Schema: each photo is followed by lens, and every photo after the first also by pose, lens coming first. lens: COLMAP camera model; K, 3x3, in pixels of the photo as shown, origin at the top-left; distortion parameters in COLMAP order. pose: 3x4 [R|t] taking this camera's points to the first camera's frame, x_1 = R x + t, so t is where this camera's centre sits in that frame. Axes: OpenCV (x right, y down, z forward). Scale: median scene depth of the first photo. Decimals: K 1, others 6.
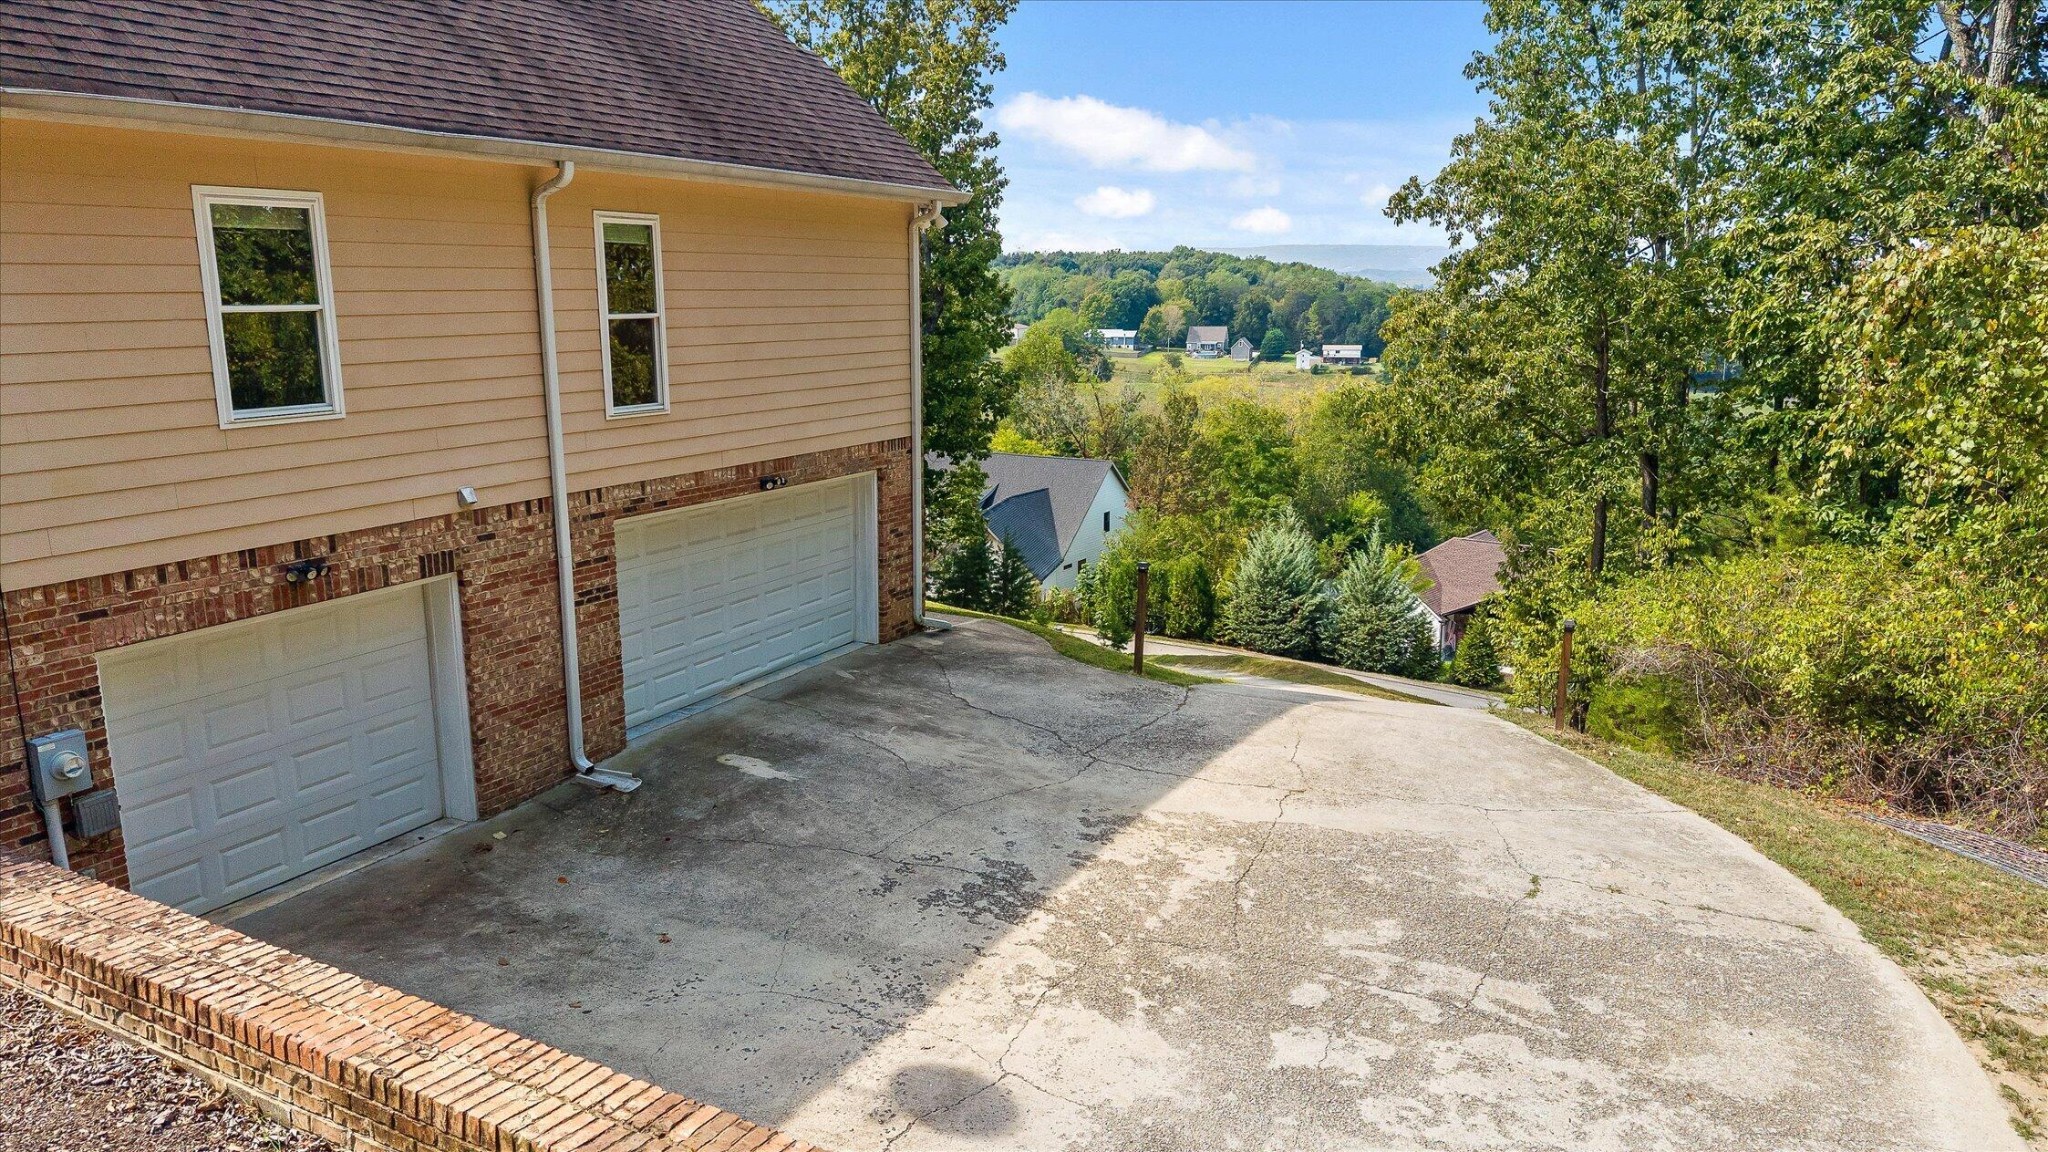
lens RADIAL K [[1386.0, 0, 1024.6], [0, 1386.0, 580.0], [0, 0, 1]] dist [0.045335, -0.050158]
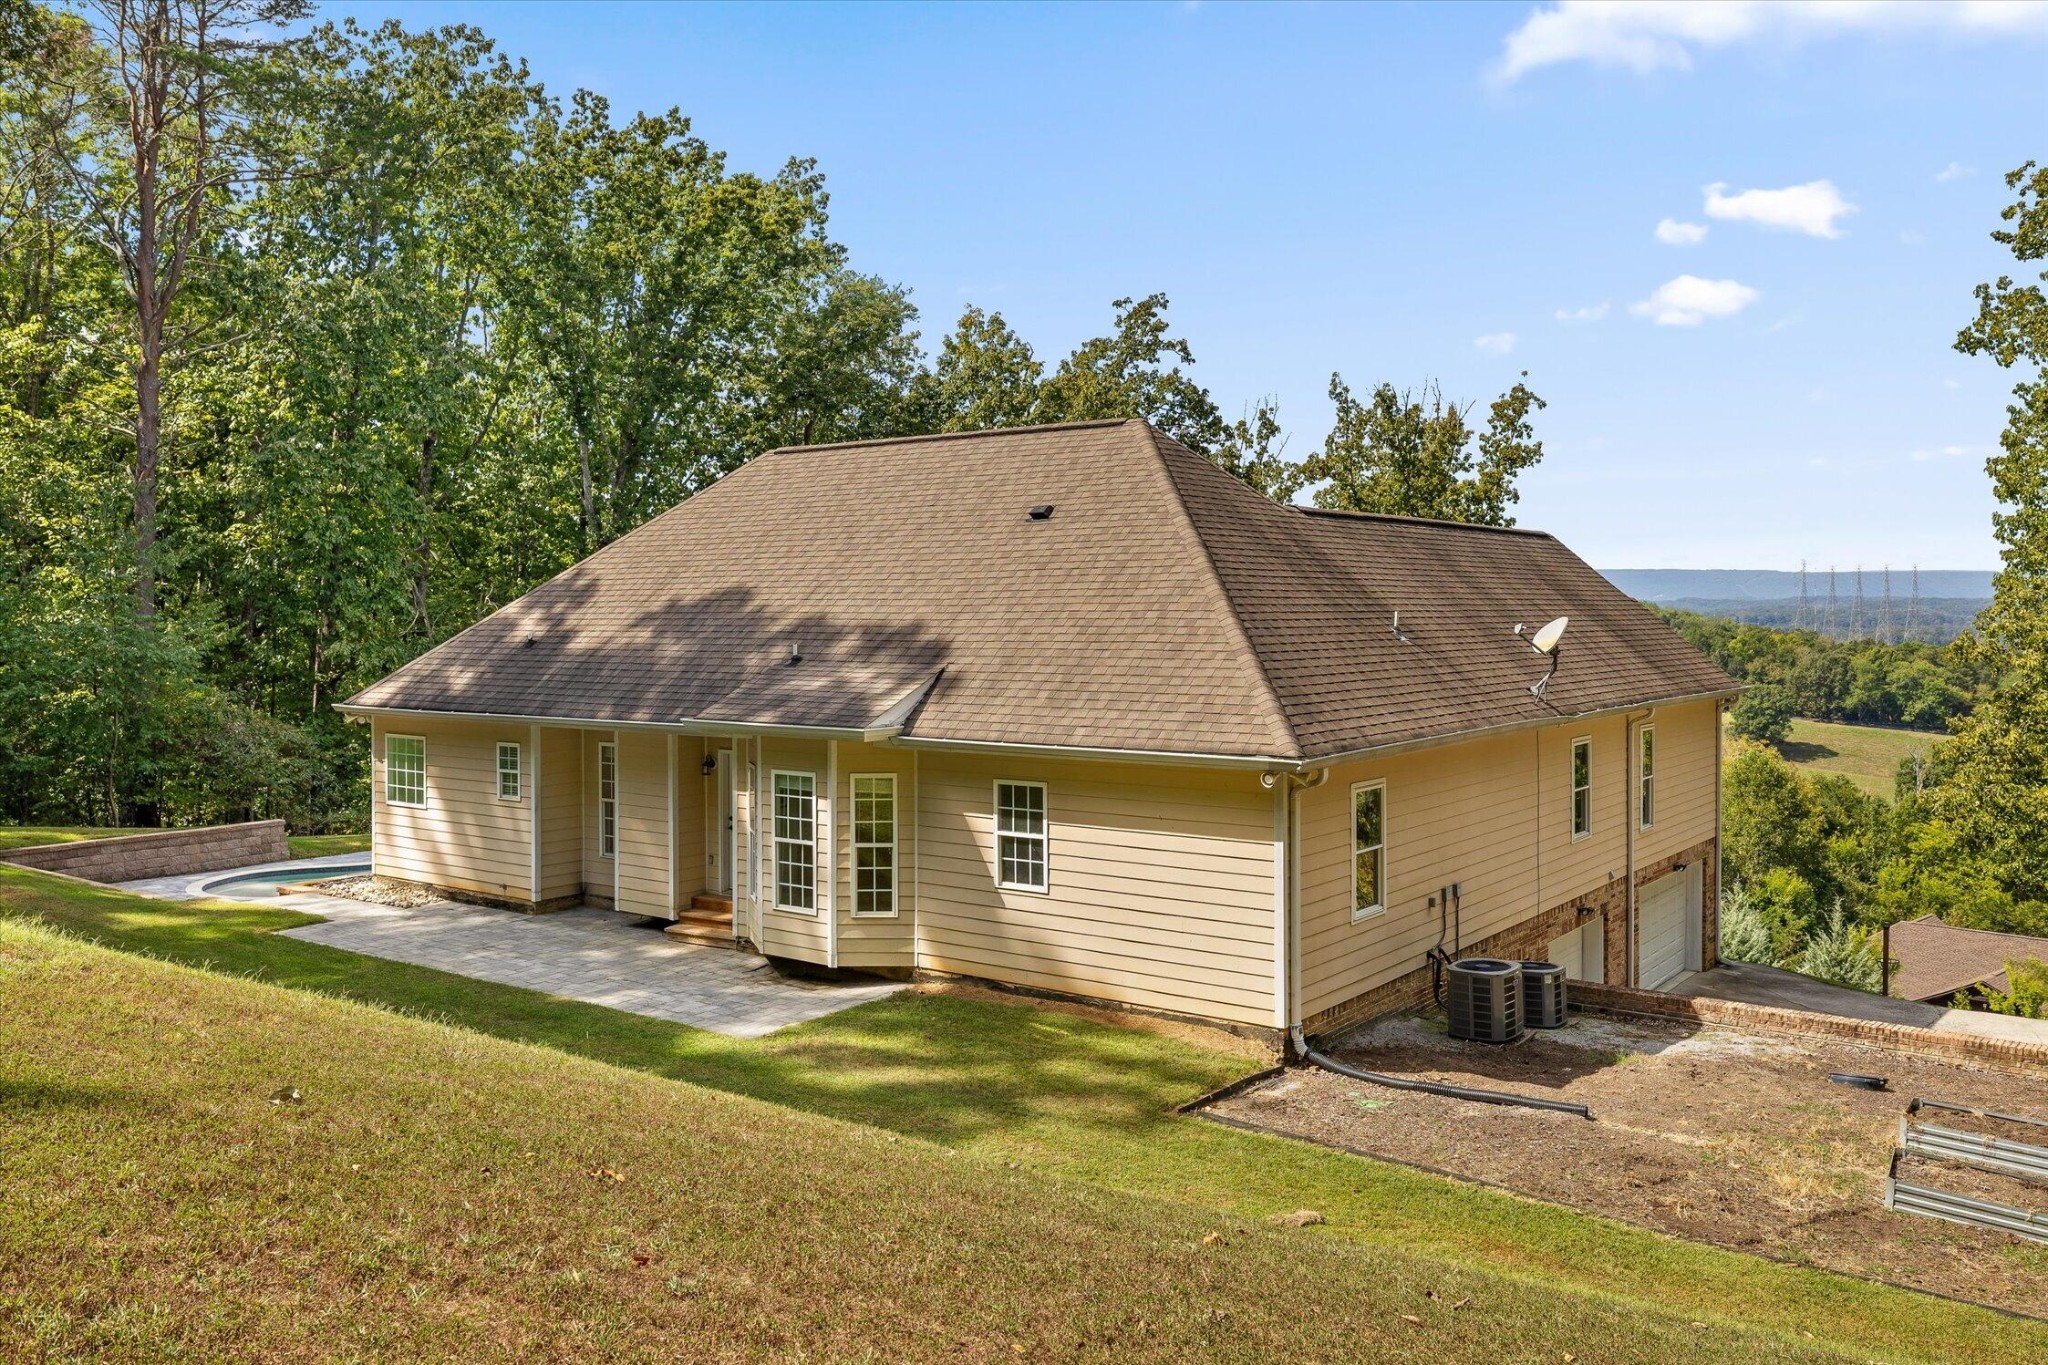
lens RADIAL K [[1624.3, 0, 1002.8], [0, 1624.3, 618.4], [0, 0, 1]] dist [-0.014222, 0.024185]
pose [[0.987316, -0.002821, -0.158740, -0.752179], [-0.029838, 0.978729, -0.202978, 0.065531], [0.155936, 0.205139, 0.966231, -1.219317]]
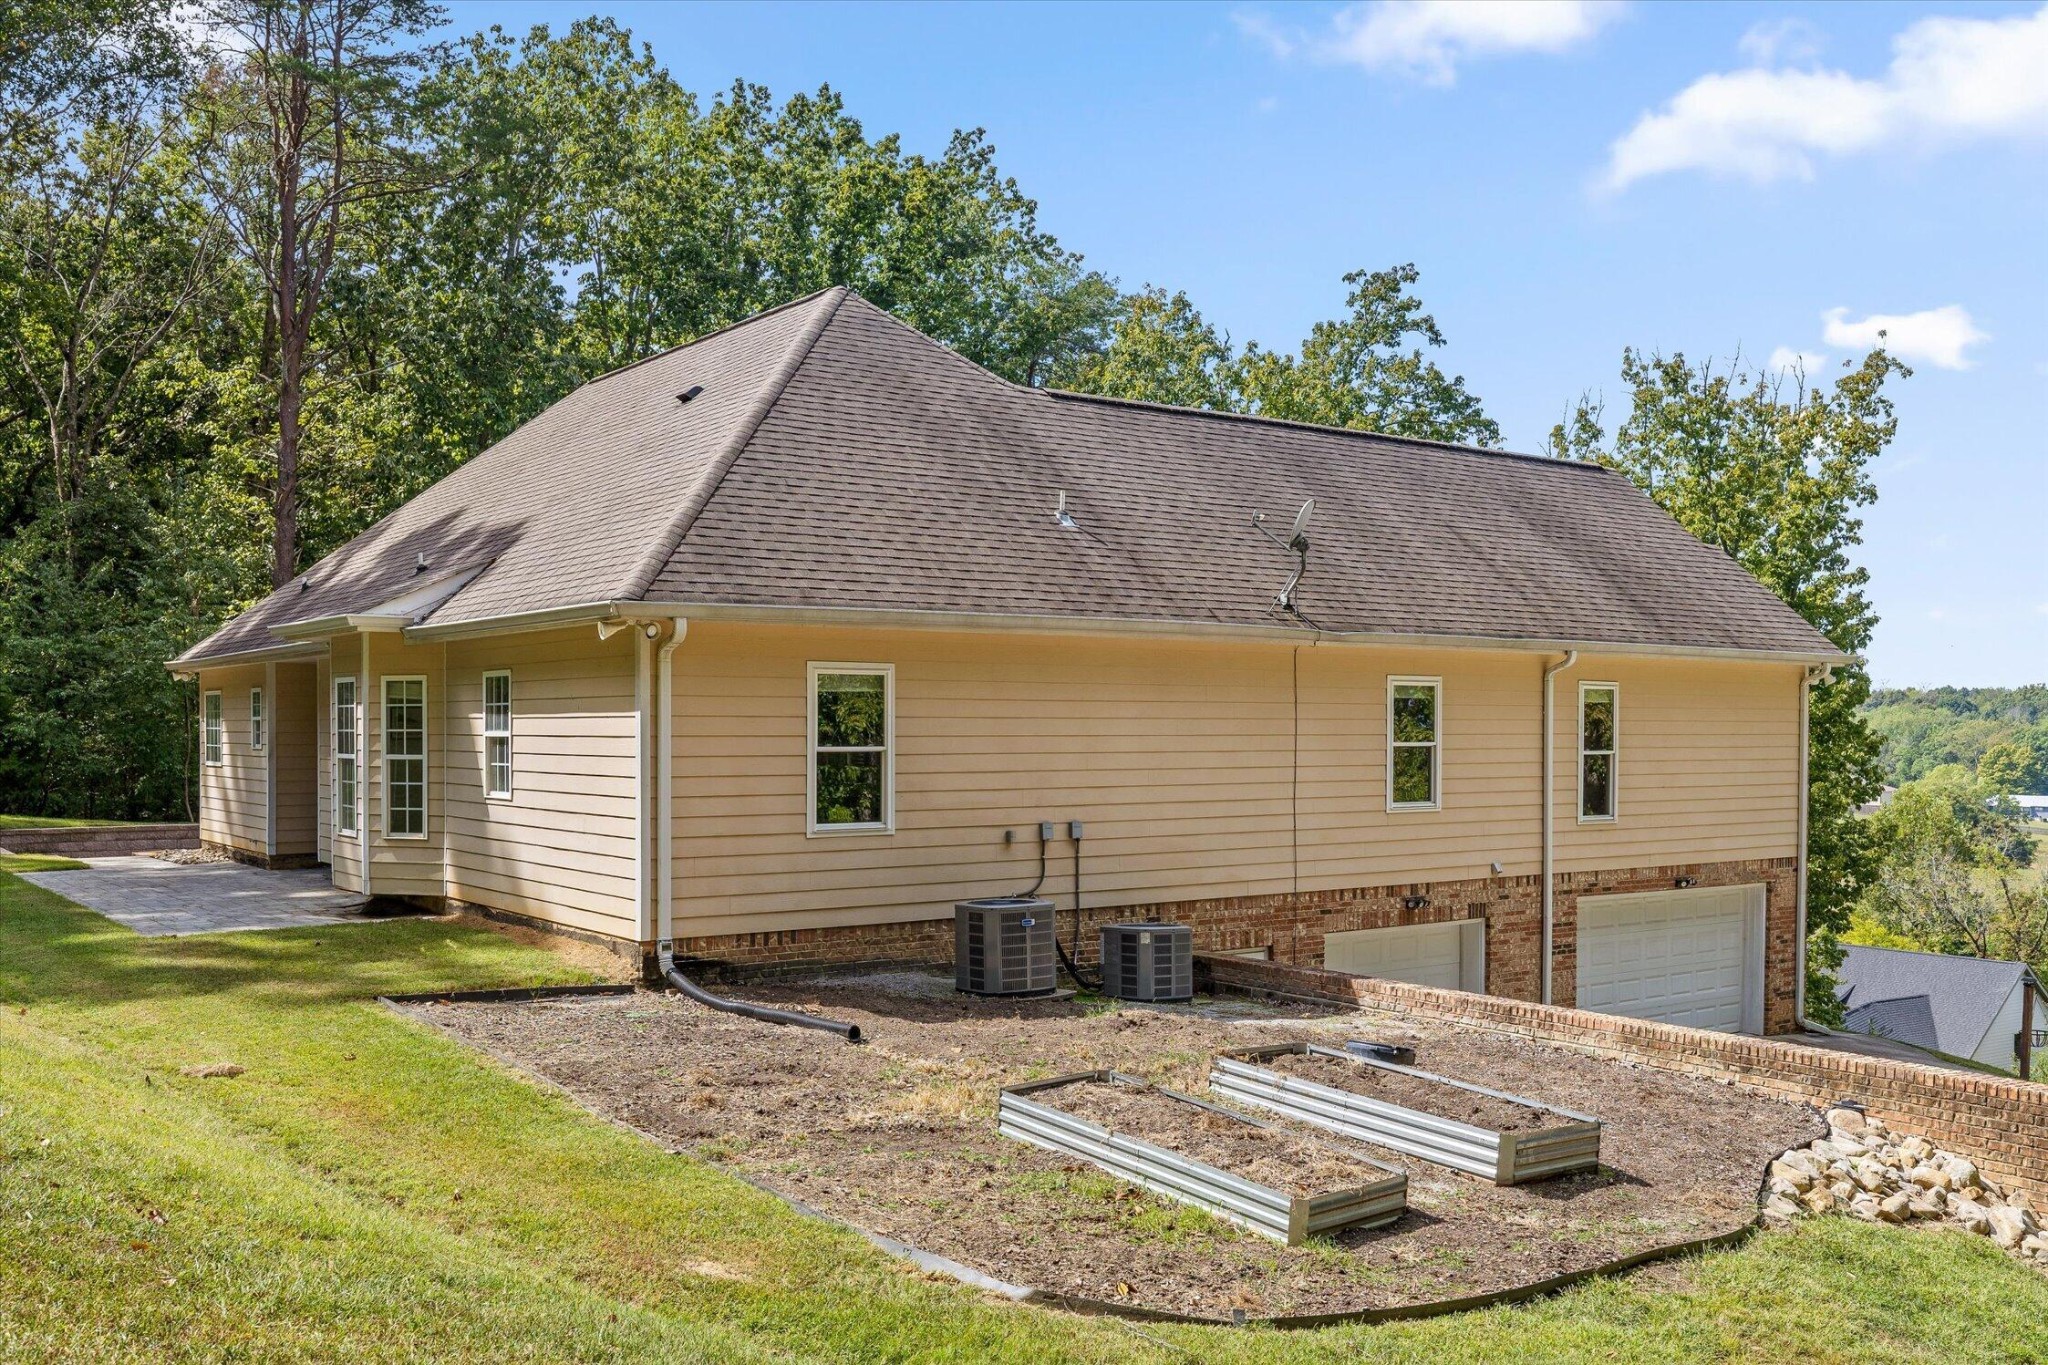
lens RADIAL K [[1813.0, 0, 1004.1], [0, 1813.0, 738.8], [0, 0, 1]] dist [-0.005234, 0.021805]
pose [[0.898305, 0.005200, -0.439341, -0.015230], [-0.094680, 0.978729, -0.182004, 0.178480], [0.429049, 0.205091, 0.879690, -0.830741]]
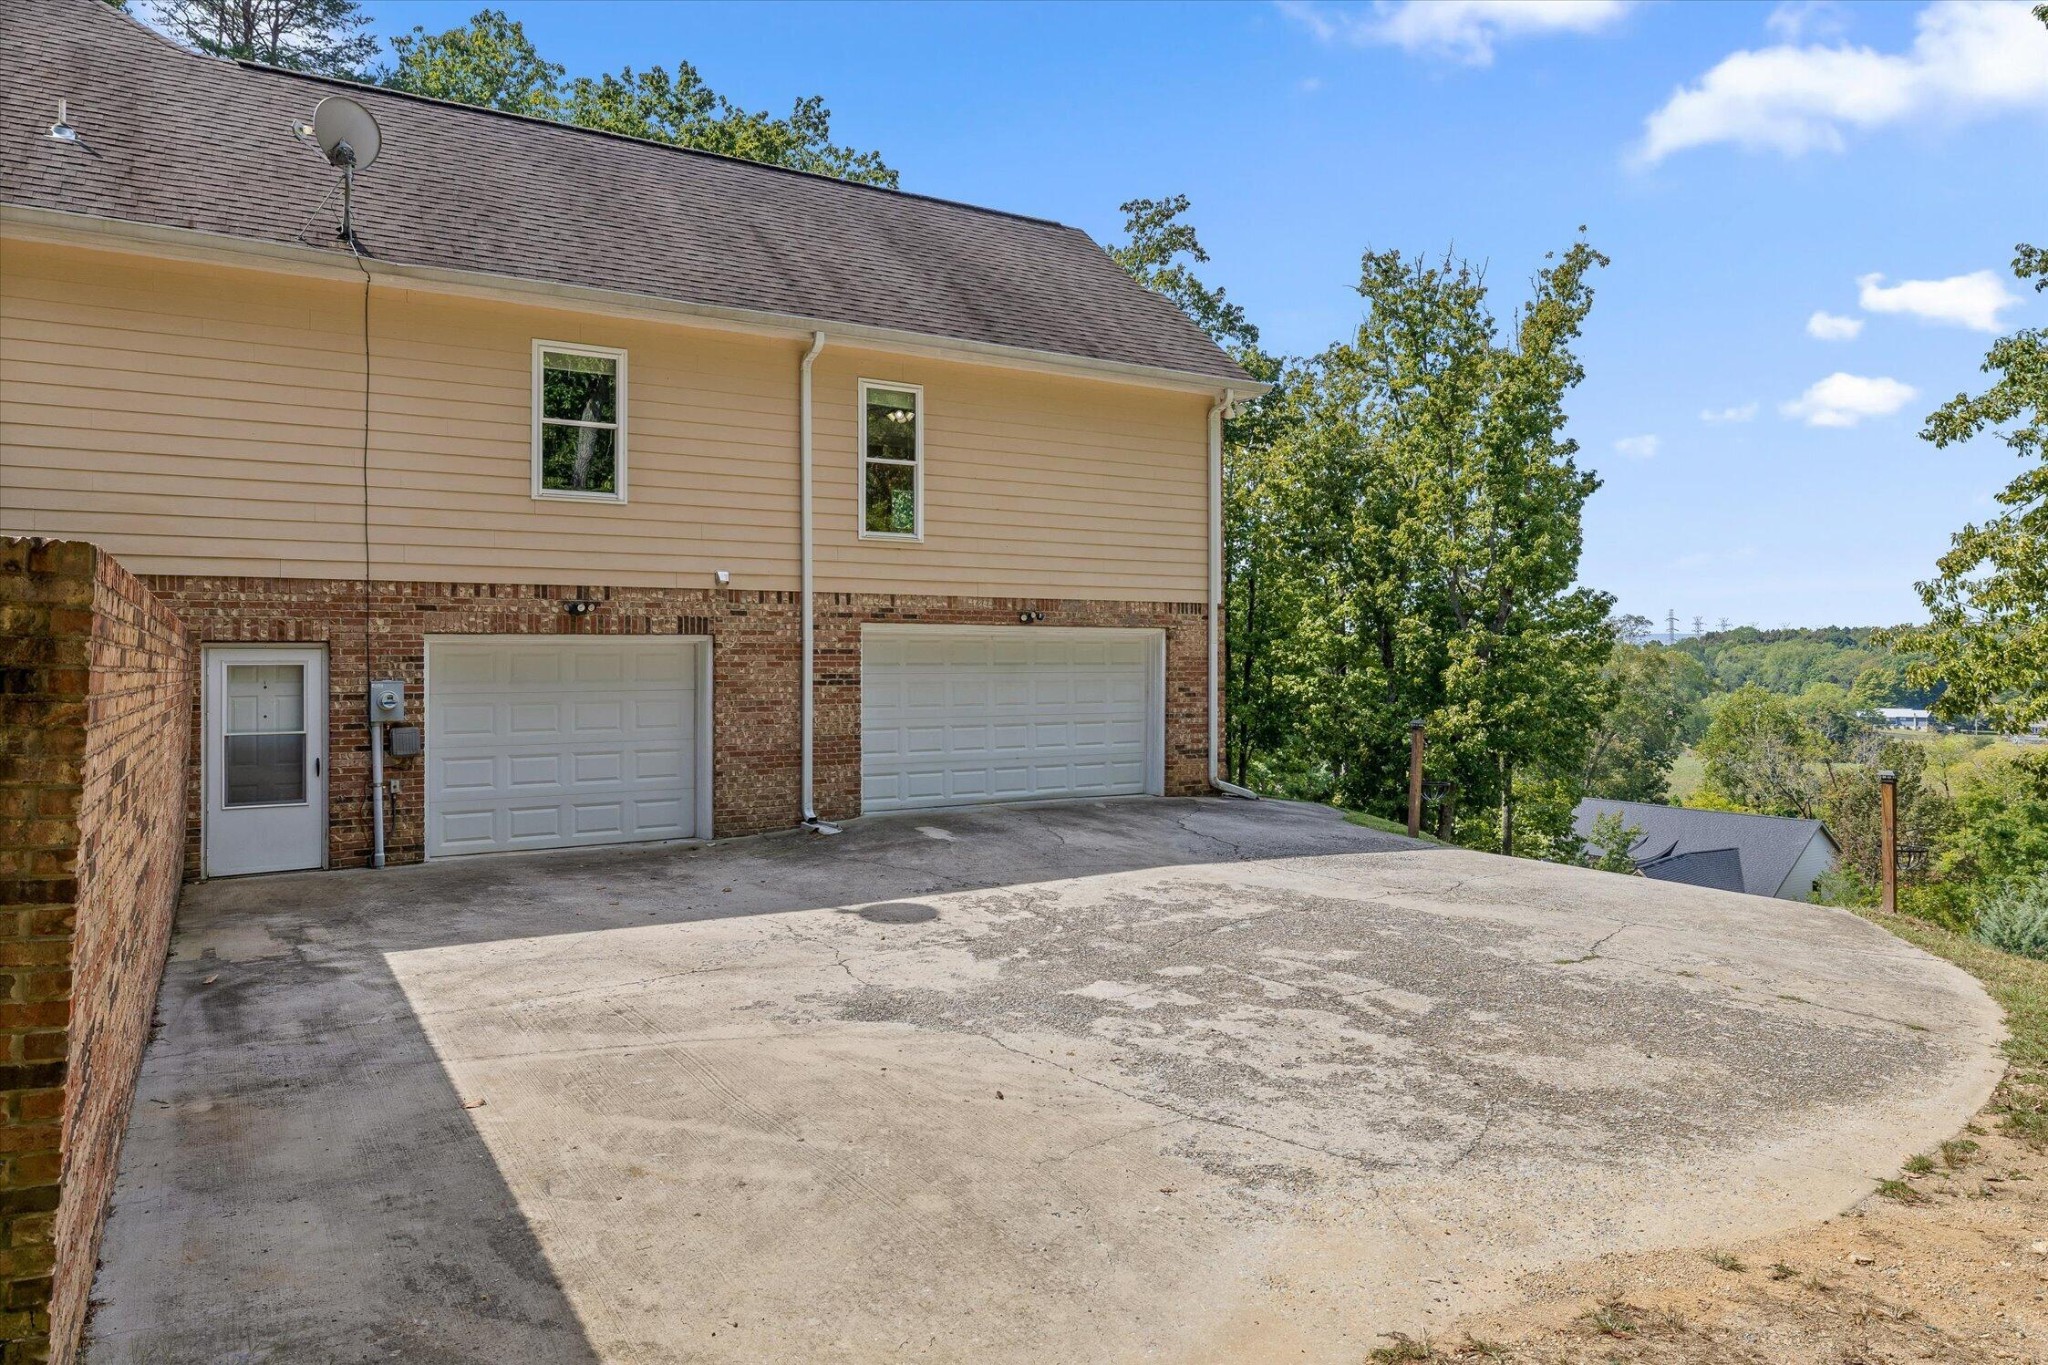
lens RADIAL K [[1339.4, 0, 1011.5], [0, 1339.4, 638.2], [0, 0, 1]] dist [-0.000533, 0.004956]
pose [[0.860851, -0.016716, -0.508583, 0.401491], [-0.101803, 0.973597, -0.204316, 0.190758], [0.498570, 0.227661, 0.836420, 0.080715]]
